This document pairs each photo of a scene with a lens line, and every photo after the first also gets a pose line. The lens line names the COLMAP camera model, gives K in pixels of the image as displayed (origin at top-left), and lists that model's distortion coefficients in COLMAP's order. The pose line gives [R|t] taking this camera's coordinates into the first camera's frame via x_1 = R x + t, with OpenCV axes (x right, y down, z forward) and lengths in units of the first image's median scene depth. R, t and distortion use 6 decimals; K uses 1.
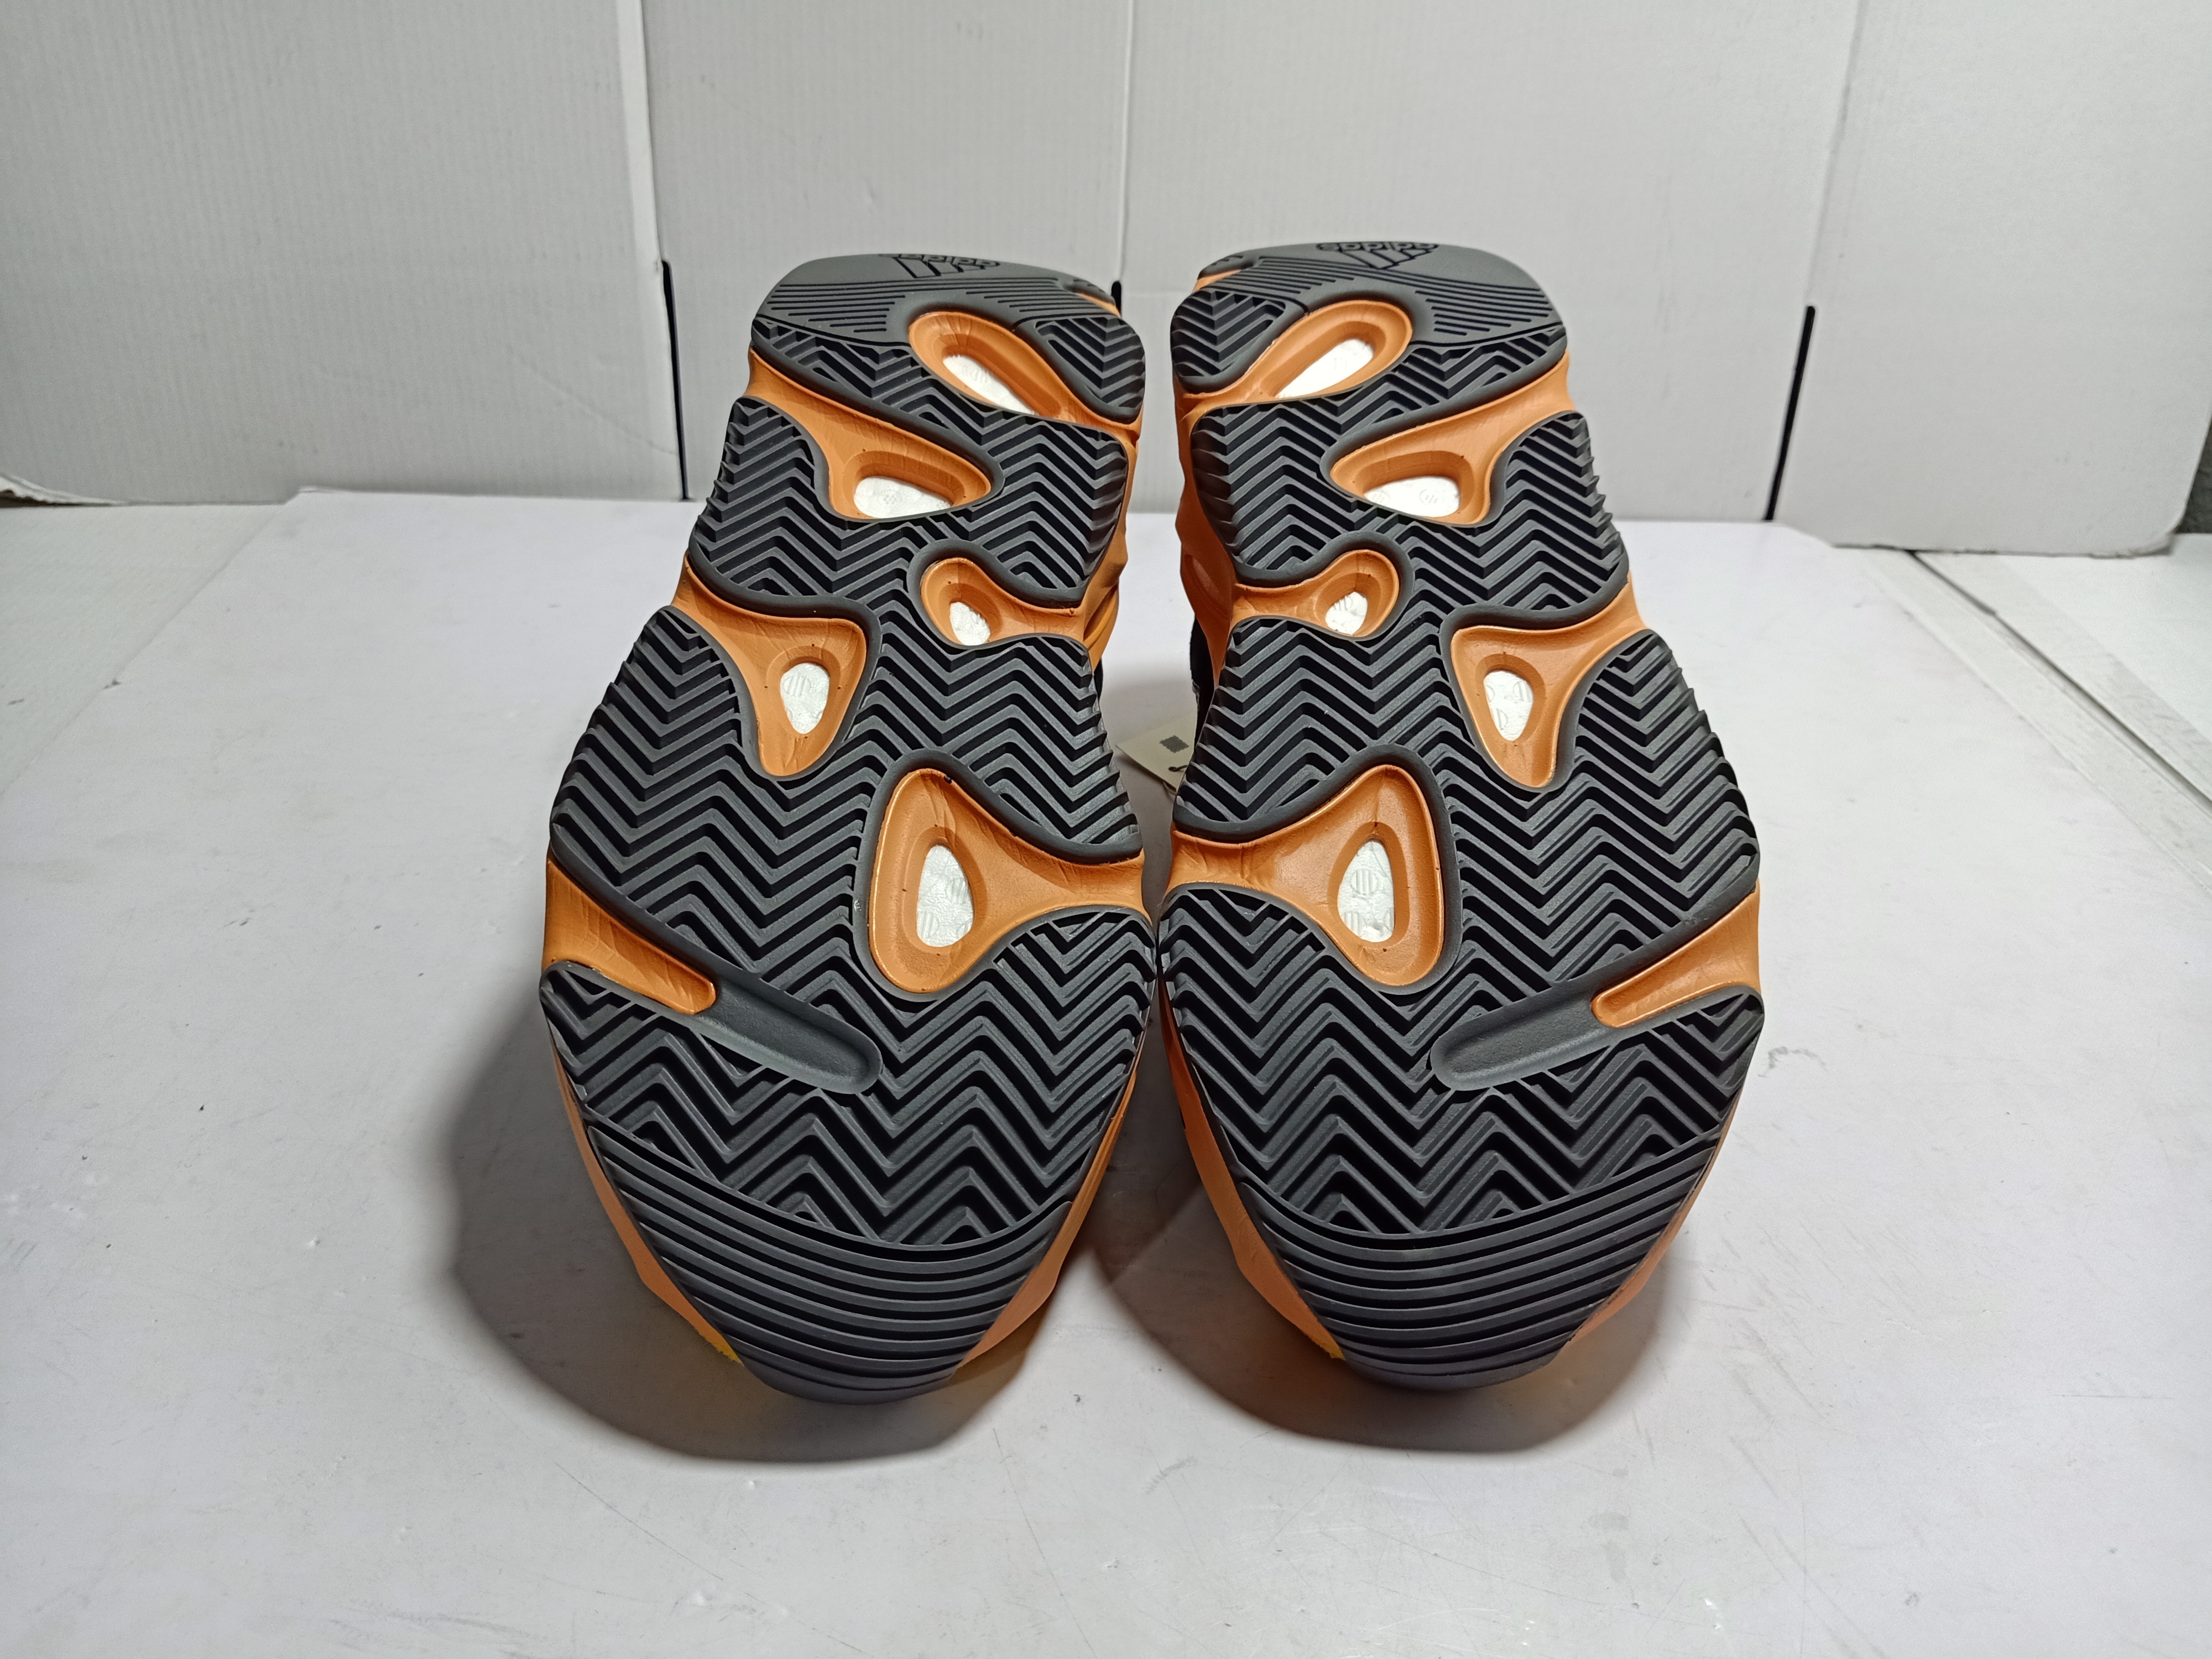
lens RADIAL K [[1662.7, 0, 1091.8], [0, 1662.7, 810.2], [0, 0, 1]] dist [0.035670, -0.088451]
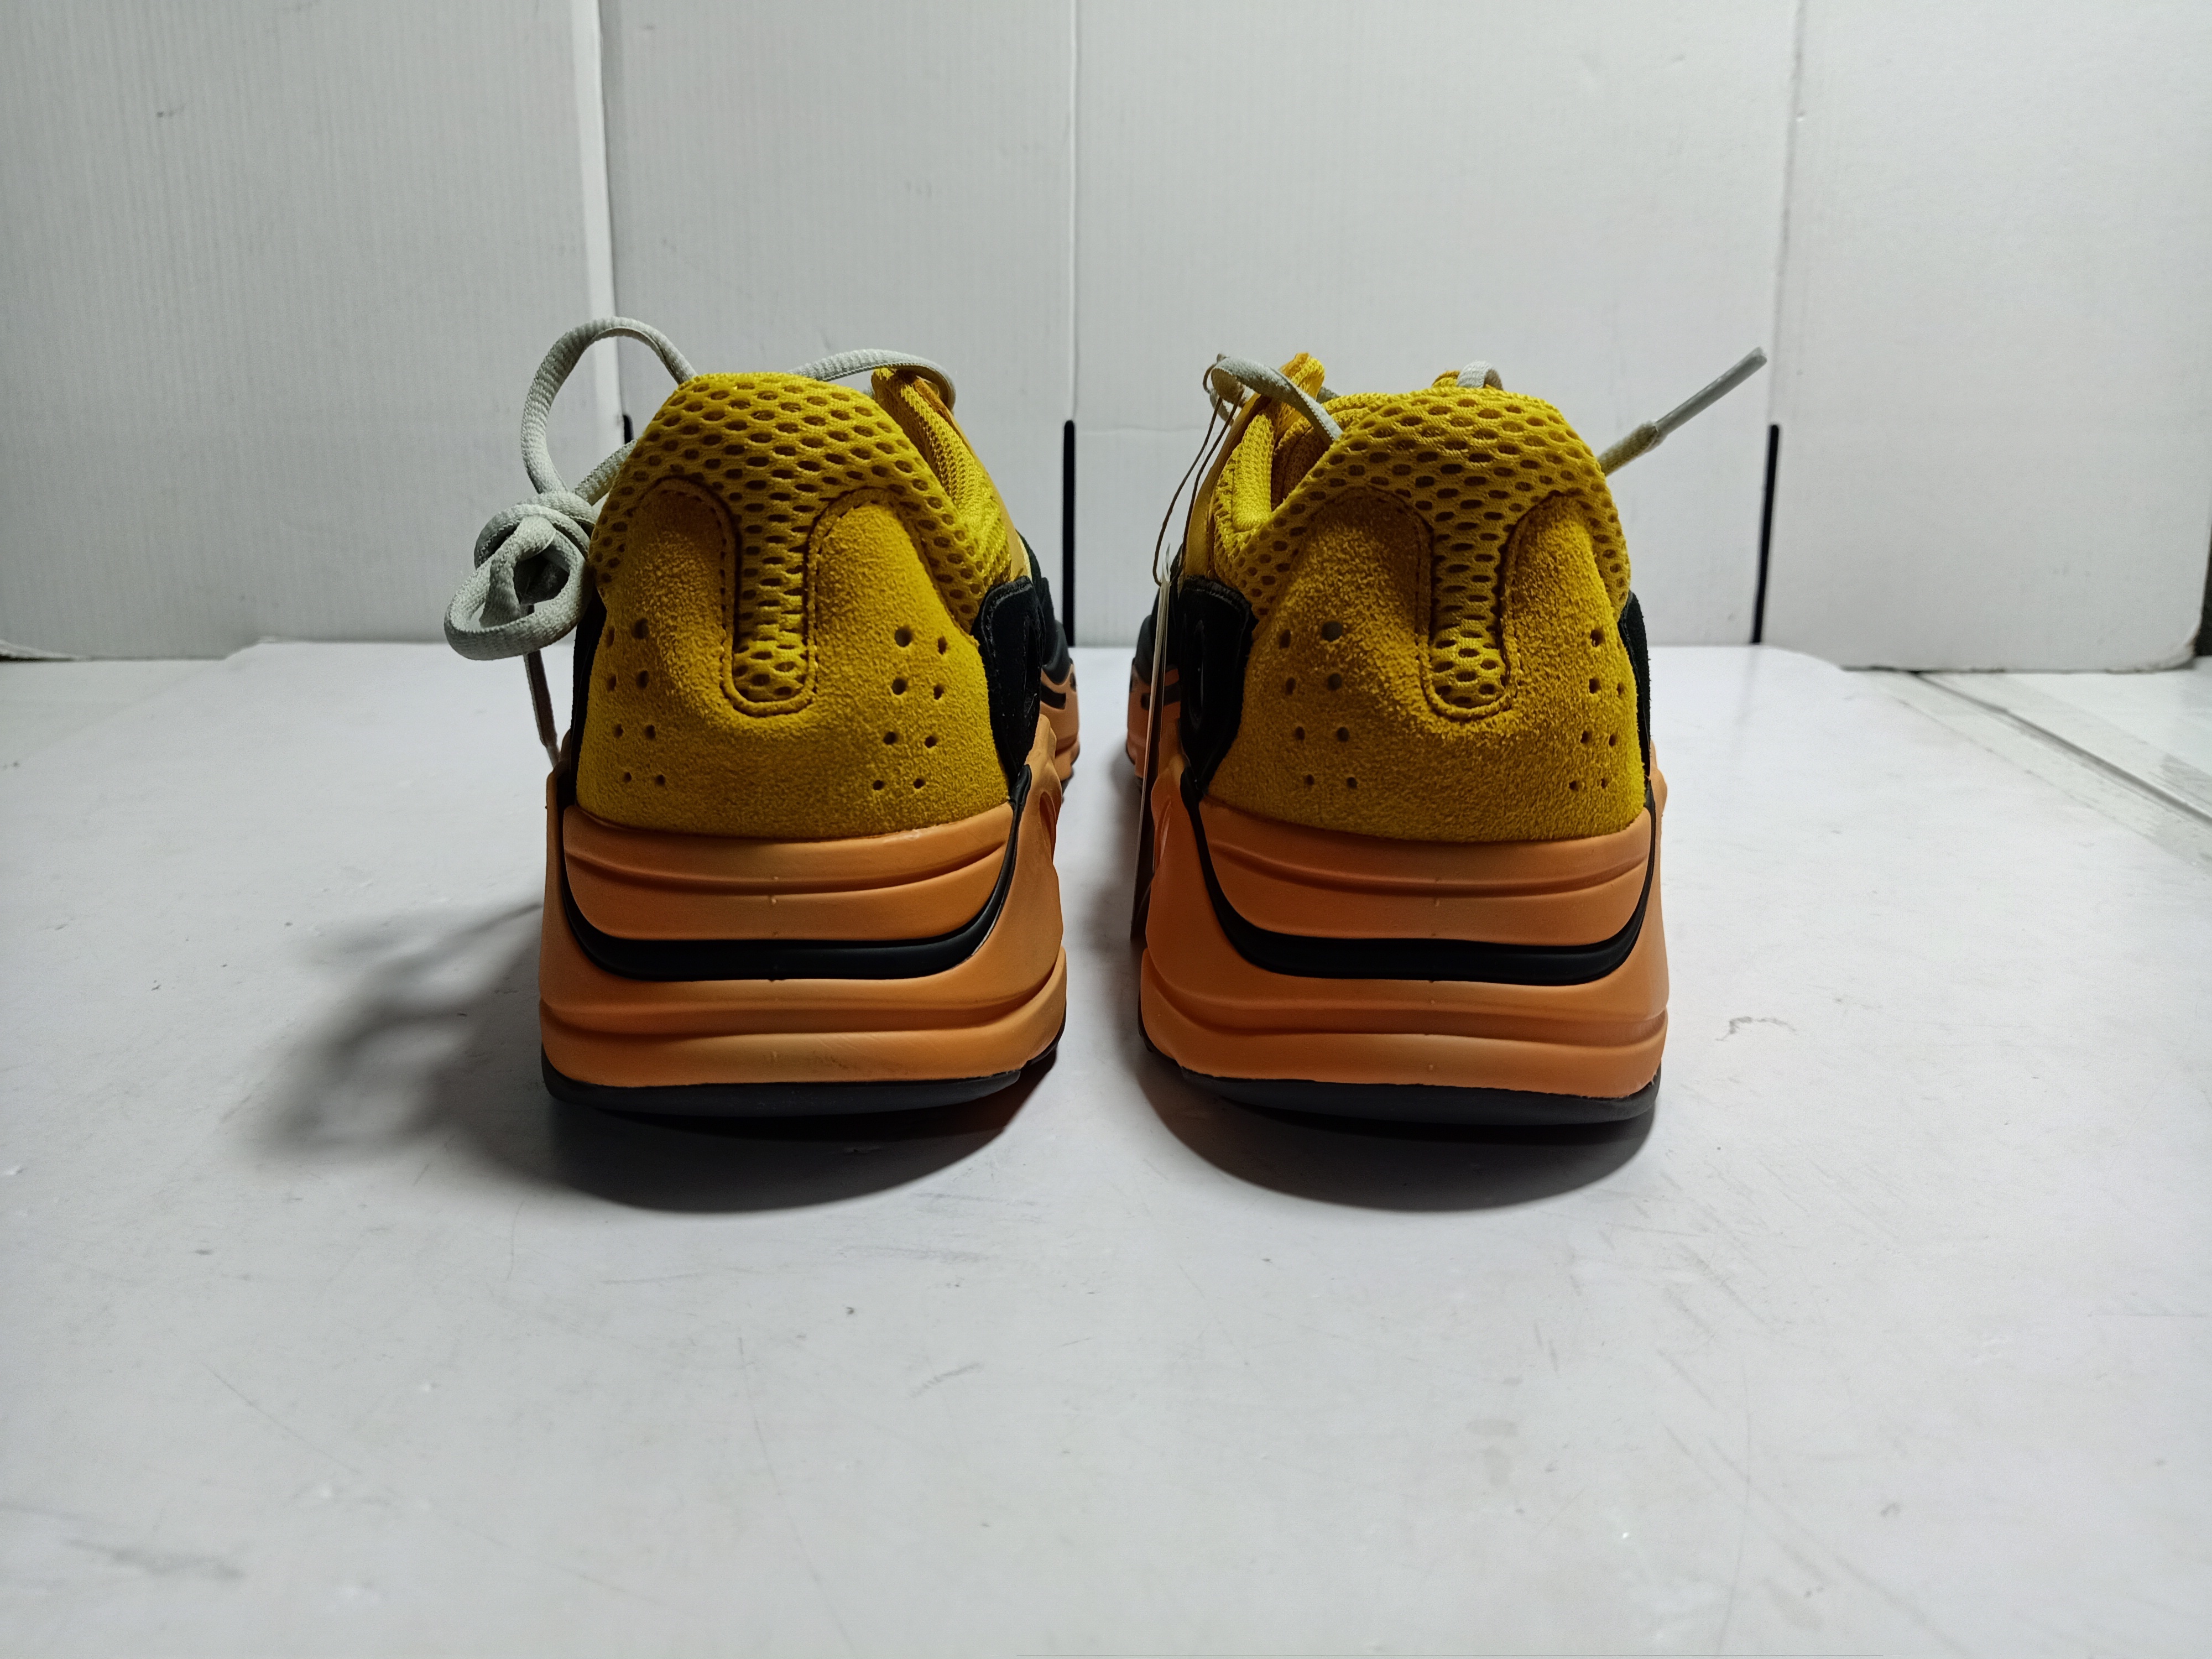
lens RADIAL K [[1662.7, 0, 1102.1], [0, 1662.7, 828.4], [0, 0, 1]] dist [0.035670, -0.088451]
pose [[0.998665, -0.023996, -0.045746, 0.083057], [0.013500, 0.976017, -0.217274, 0.157179], [0.049862, 0.216366, 0.975038, 0.079618]]
